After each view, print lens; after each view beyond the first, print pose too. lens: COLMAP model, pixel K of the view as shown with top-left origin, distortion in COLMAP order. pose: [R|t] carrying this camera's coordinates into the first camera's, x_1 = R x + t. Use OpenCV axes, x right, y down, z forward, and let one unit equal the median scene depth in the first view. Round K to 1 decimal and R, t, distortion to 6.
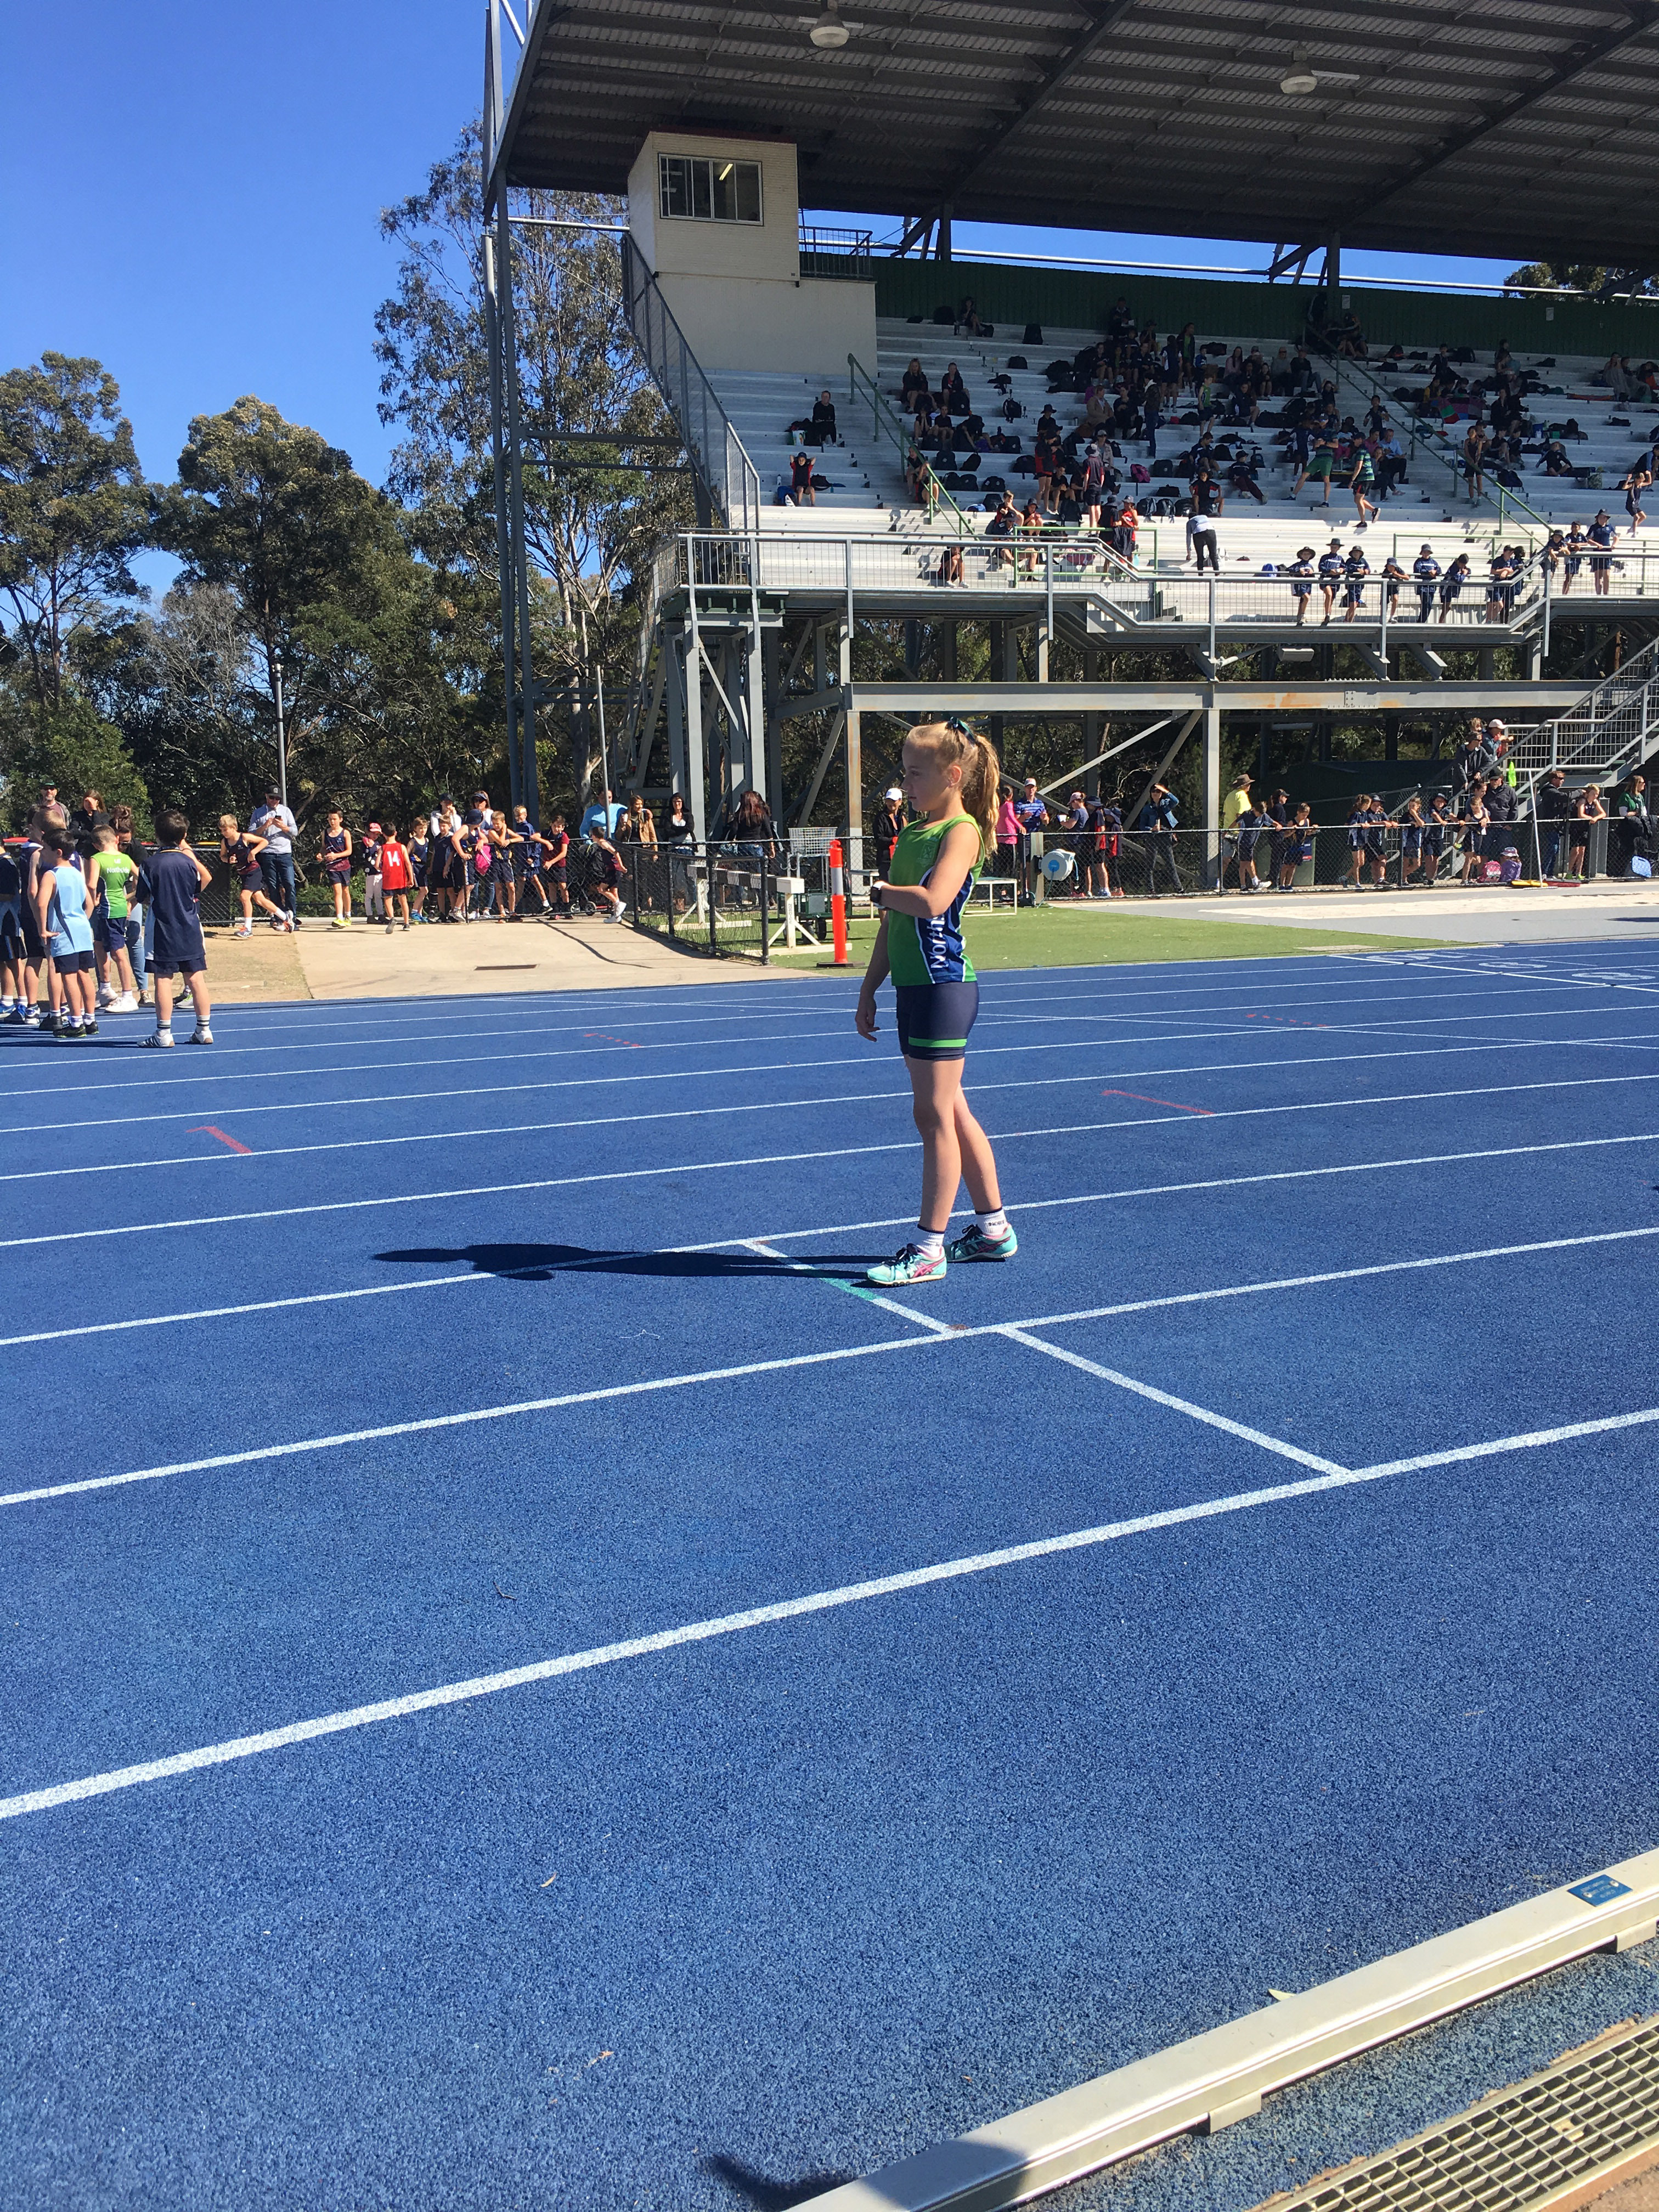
lens RADIAL K [[1912.8, 0, 827.4], [0, 1912.8, 1097.9], [0, 0, 1]] dist [0.090540, -0.111598]
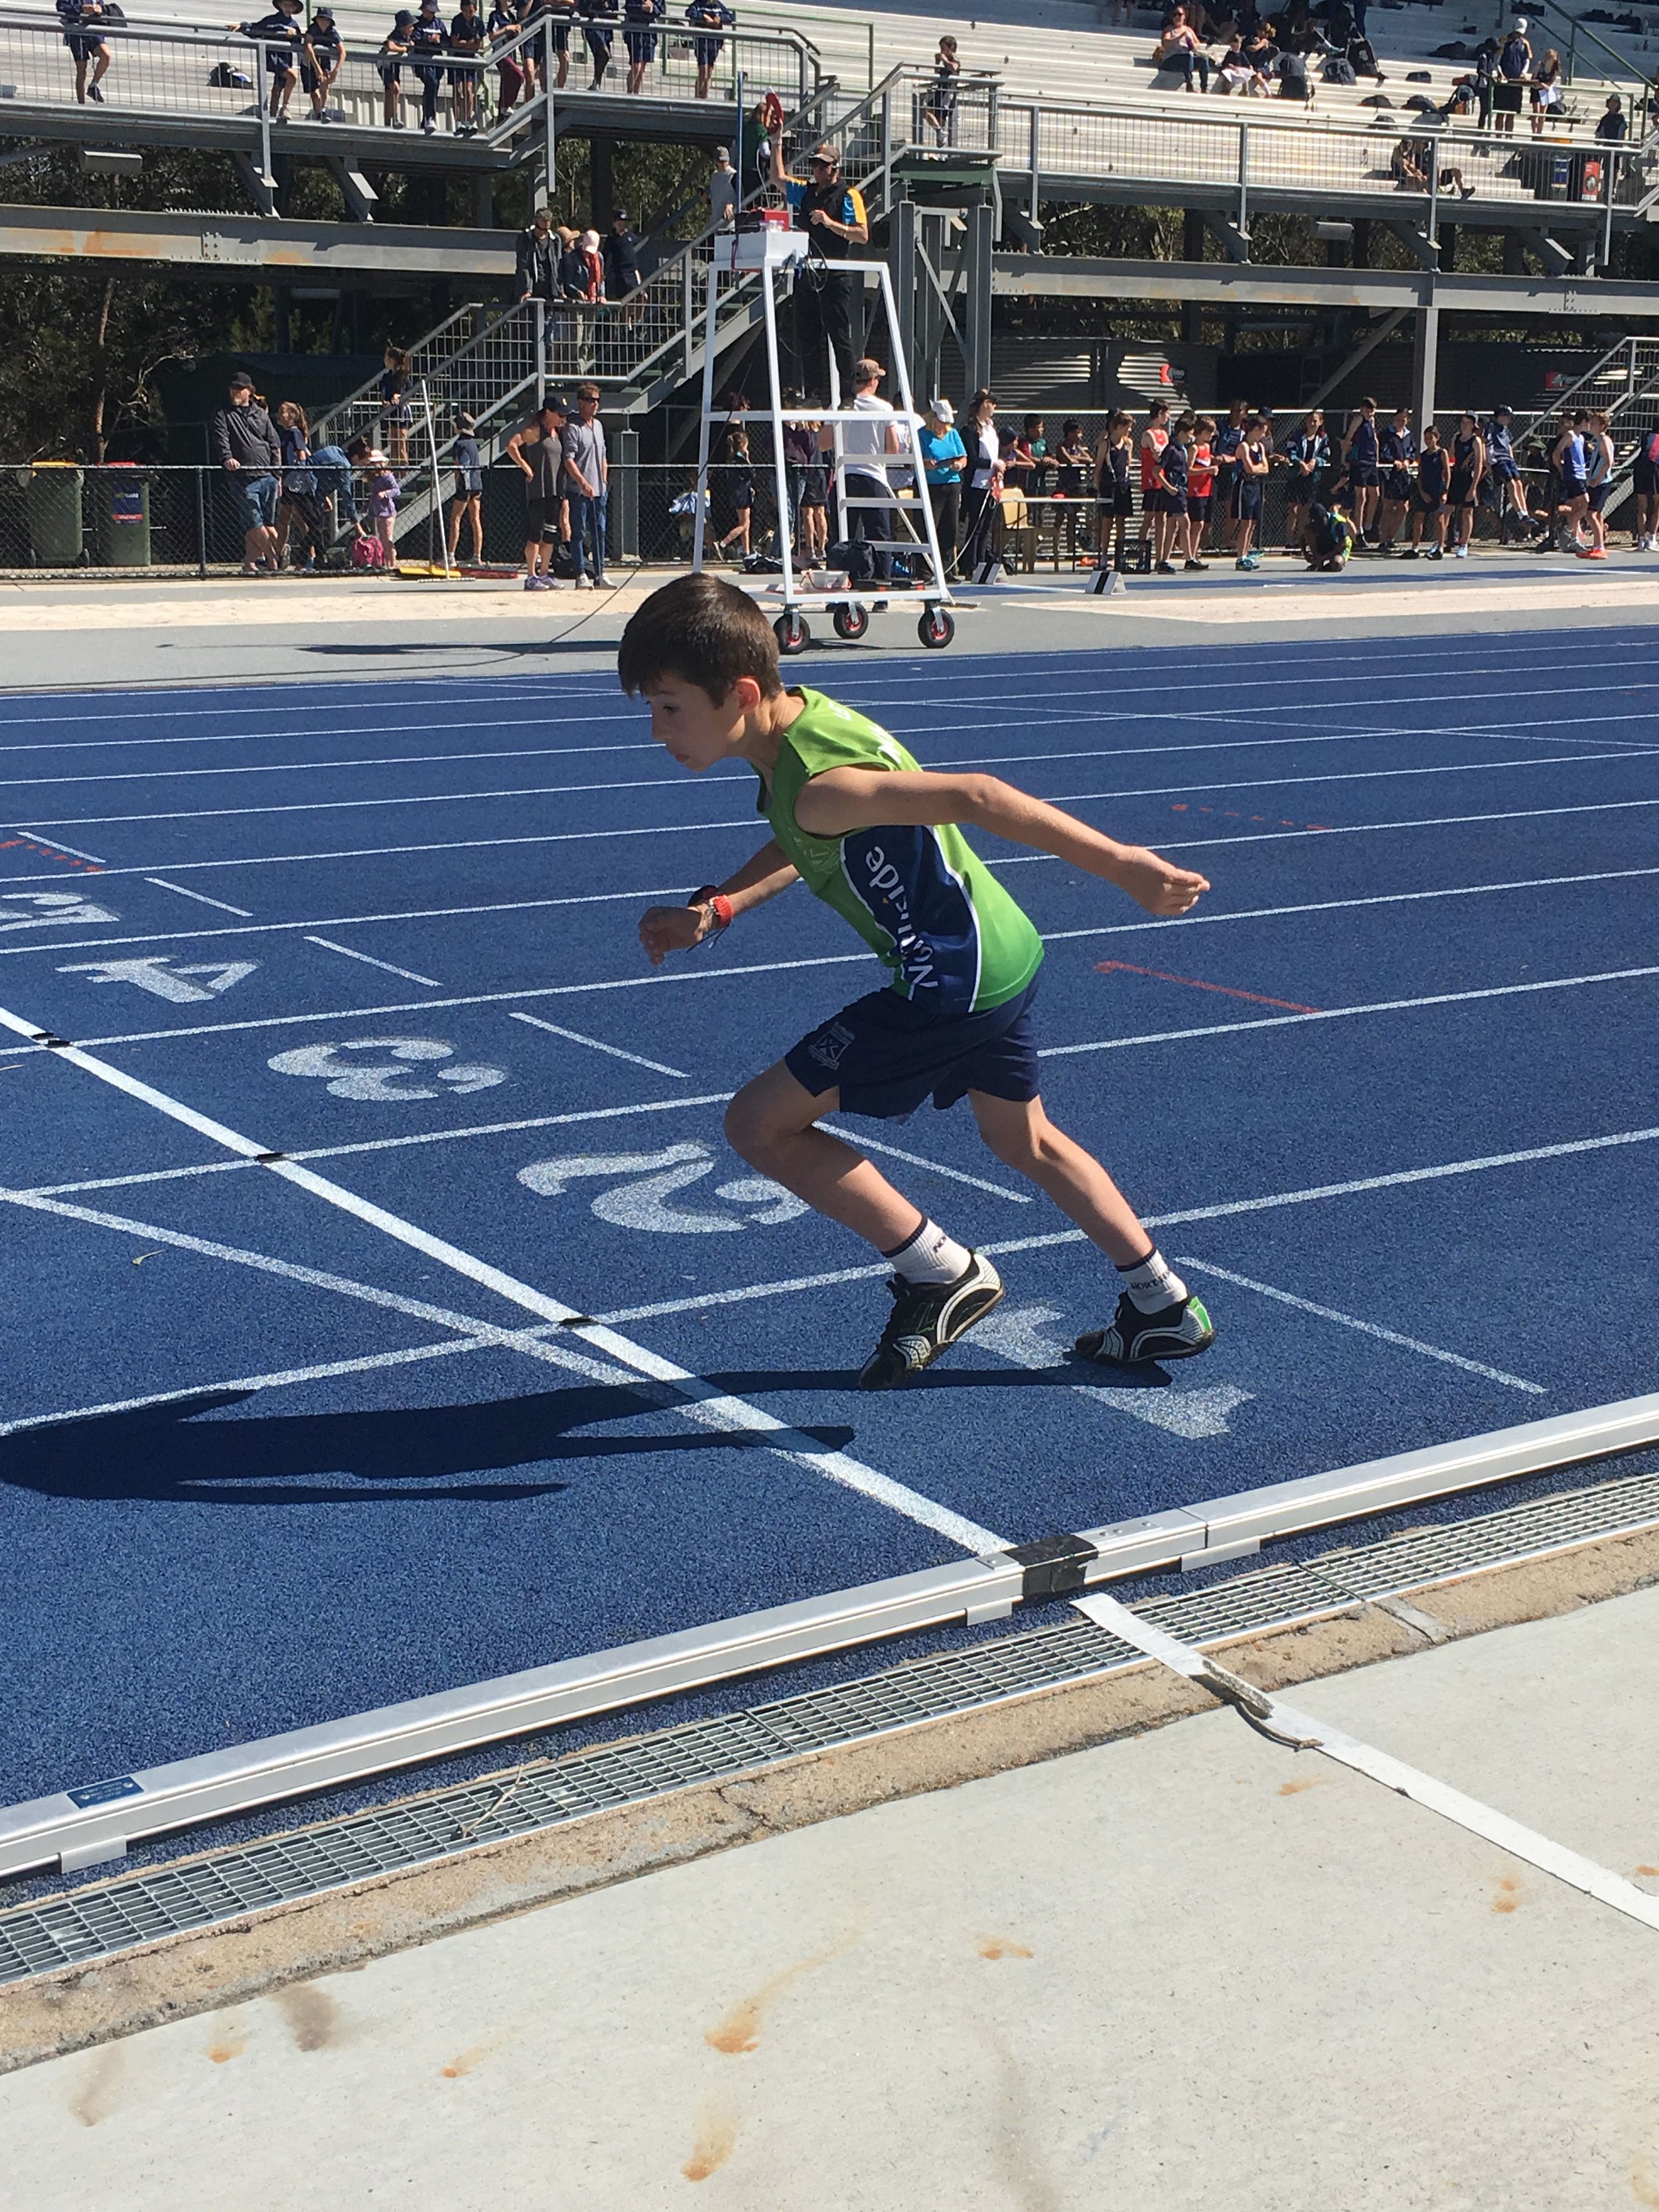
lens RADIAL K [[2948.7, 0, 822.6], [0, 2948.7, 1112.1], [0, 0, 1]] dist [0.067951, 0.000000]
pose [[0.962547, -0.036996, 0.268580, 0.198261], [0.014996, 0.996394, 0.083507, -0.015277], [-0.270701, -0.076351, 0.959631, 0.051990]]
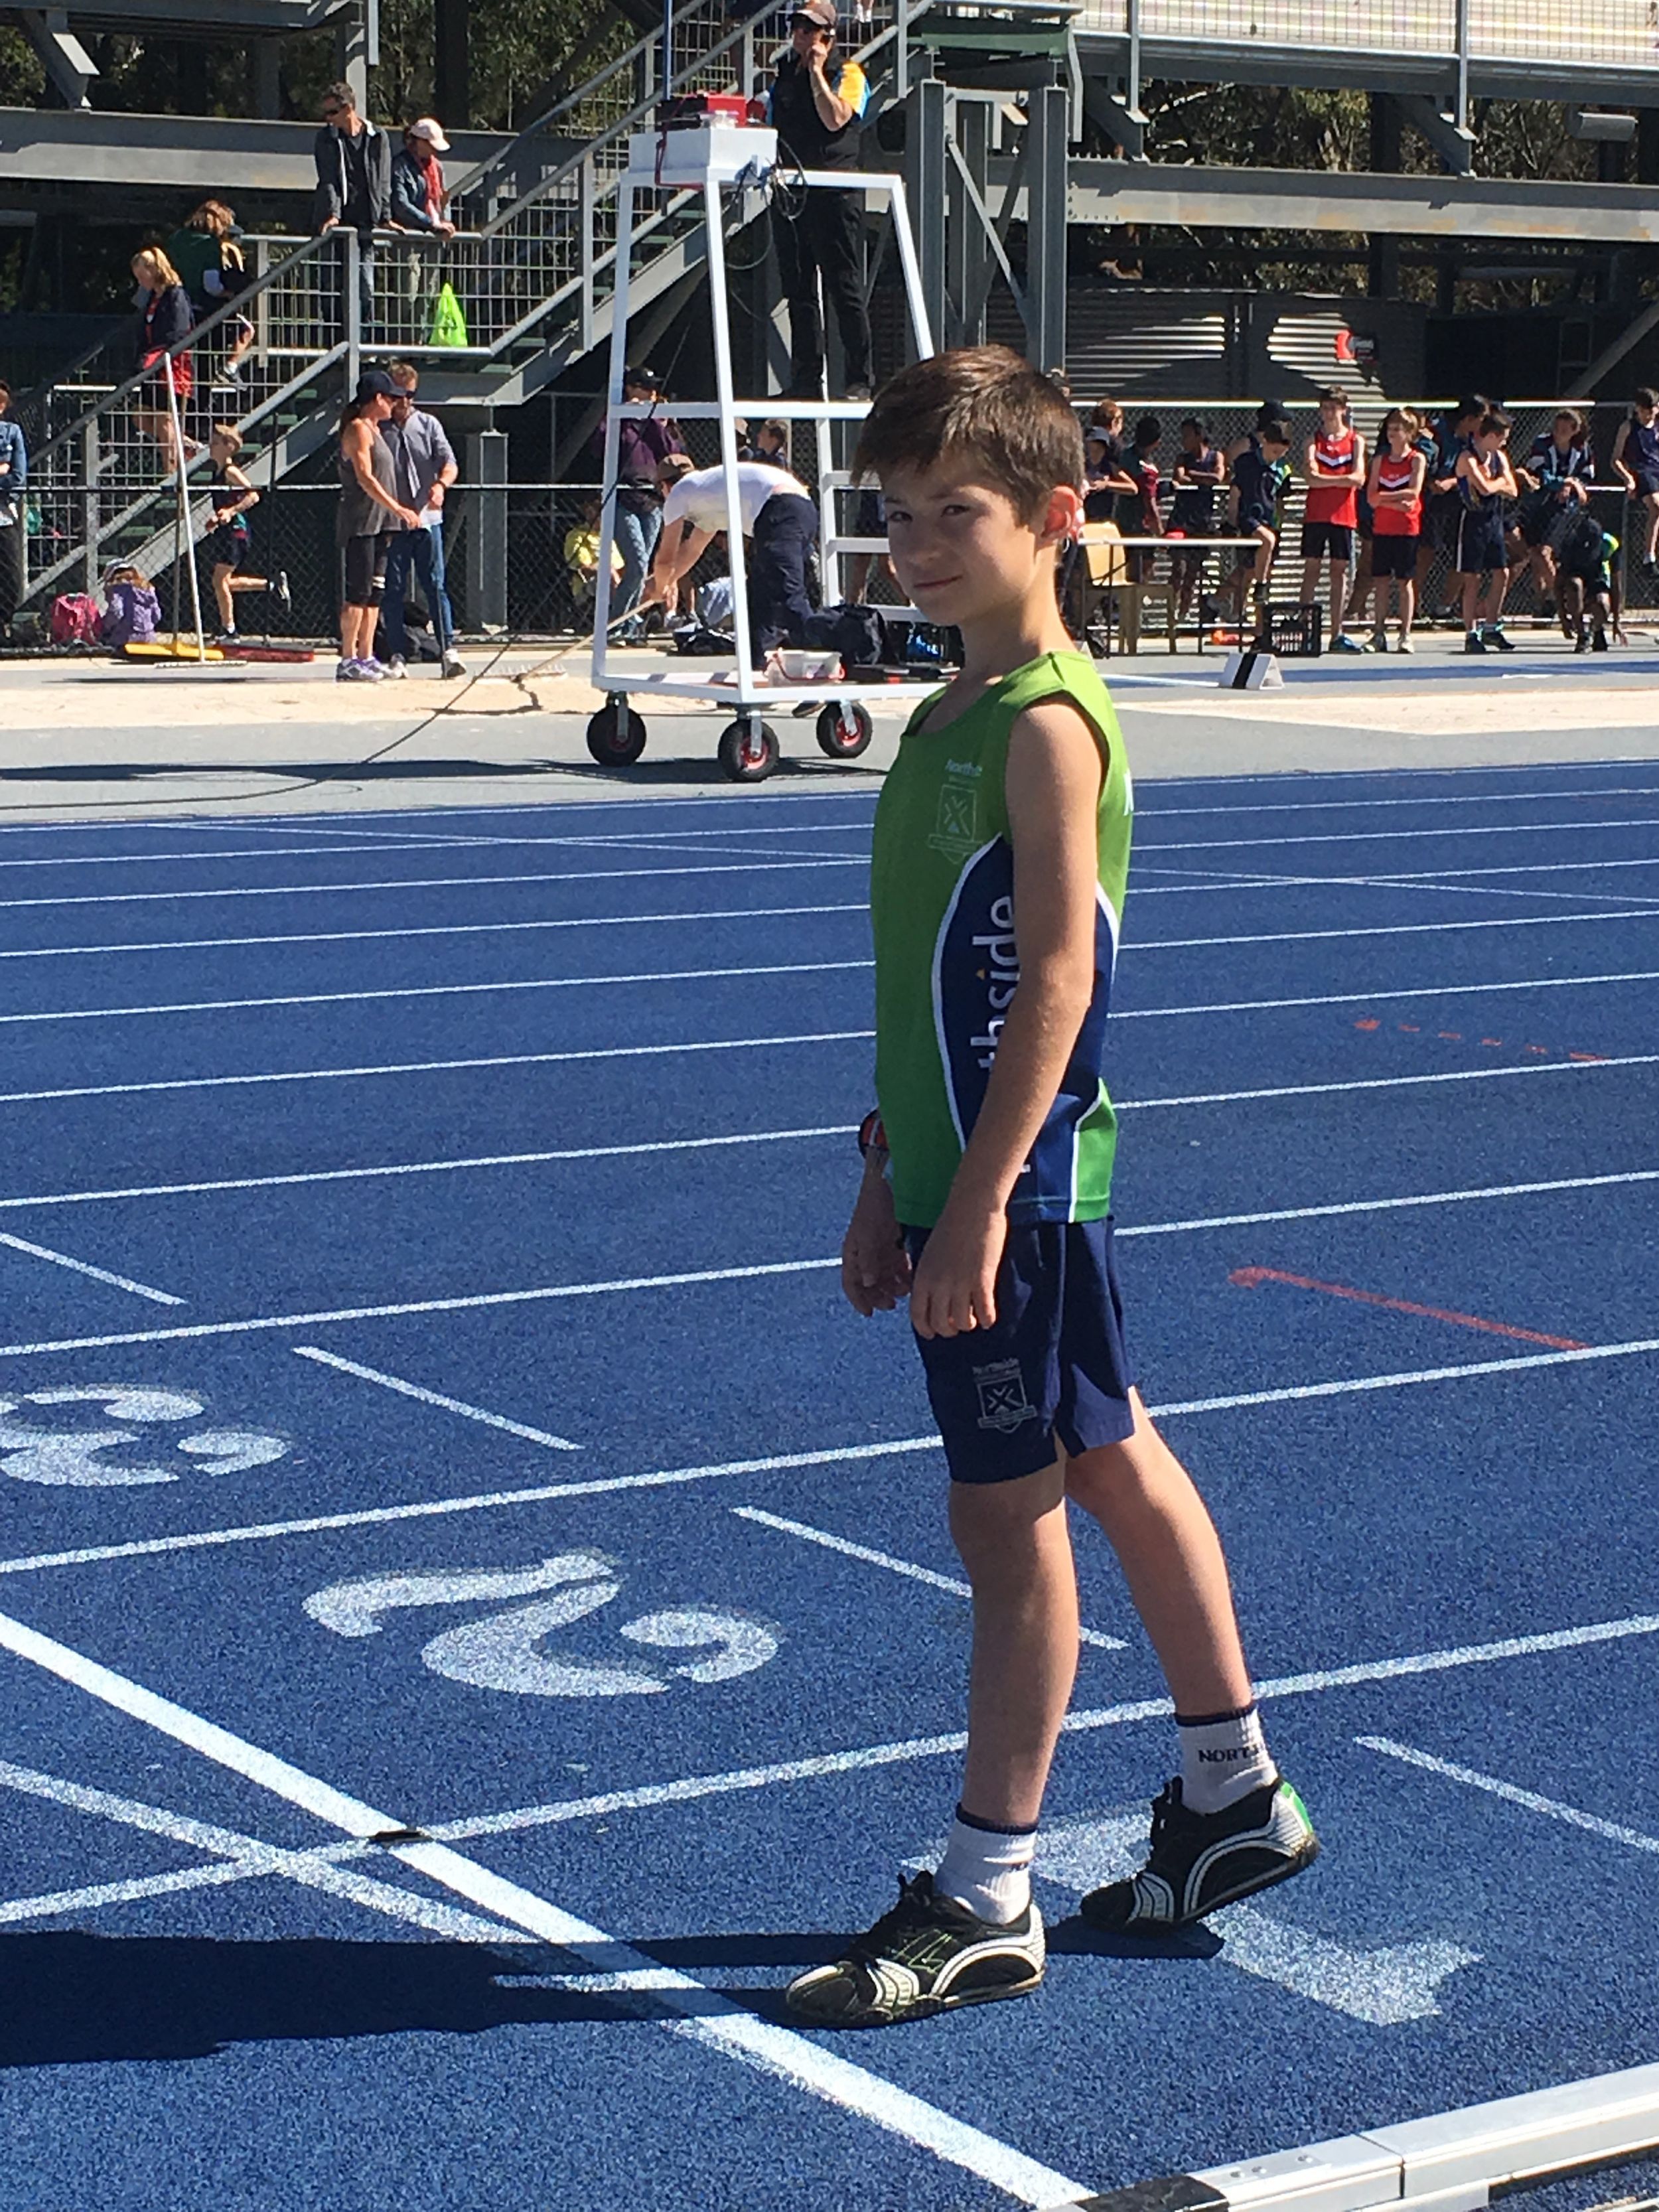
lens RADIAL K [[4780.3, 0, 824.7], [0, 4780.3, 1097.6], [0, 0, 1]] dist [0.073077, 0.000000]
pose [[0.961129, -0.011421, 0.275862, 0.197541], [0.013152, 0.999904, -0.004428, -0.014964], [-0.275785, 0.007884, 0.961187, 0.048629]]
